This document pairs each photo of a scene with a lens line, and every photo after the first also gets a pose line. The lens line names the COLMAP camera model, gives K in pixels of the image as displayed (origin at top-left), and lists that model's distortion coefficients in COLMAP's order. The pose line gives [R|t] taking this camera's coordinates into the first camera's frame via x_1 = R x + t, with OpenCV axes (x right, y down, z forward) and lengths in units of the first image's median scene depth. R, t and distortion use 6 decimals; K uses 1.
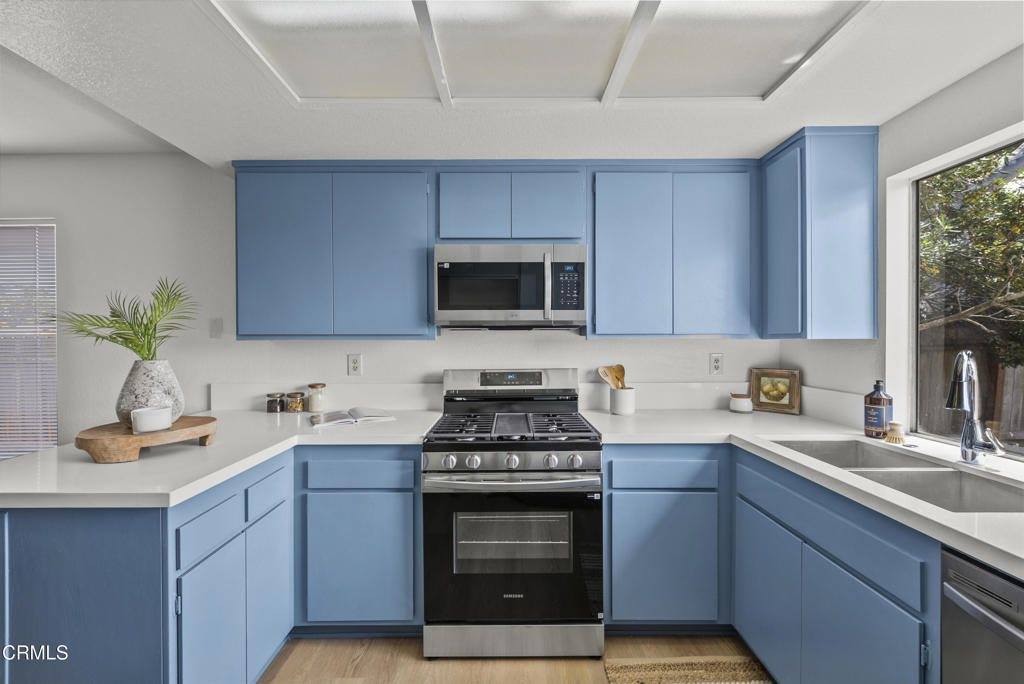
lens RADIAL K [[403.9, 0, 506.4], [0, 403.9, 341.3], [0, 0, 1]] dist [-0.000507, 0.000043]
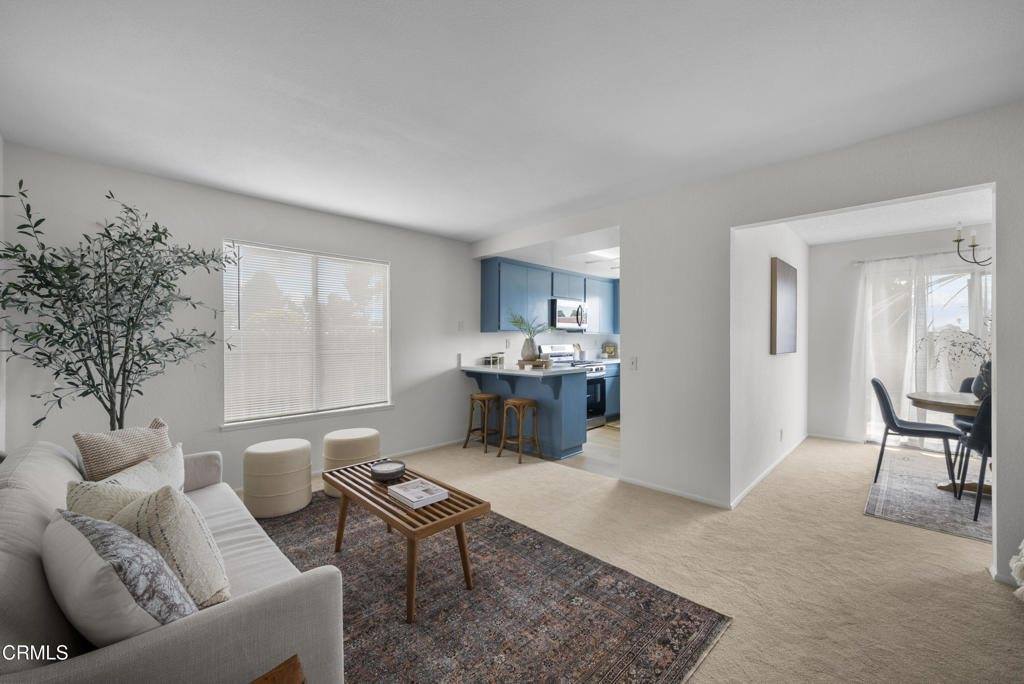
lens RADIAL K [[403.9, 0, 506.4], [0, 403.9, 341.3], [0, 0, 1]] dist [-0.000507, 0.000043]
pose [[0.704125, 0.000537, 0.710076, -2.123834], [0.002132, 0.999994, -0.002871, 0.053050], [-0.710073, 0.003536, 0.704119, -0.638512]]
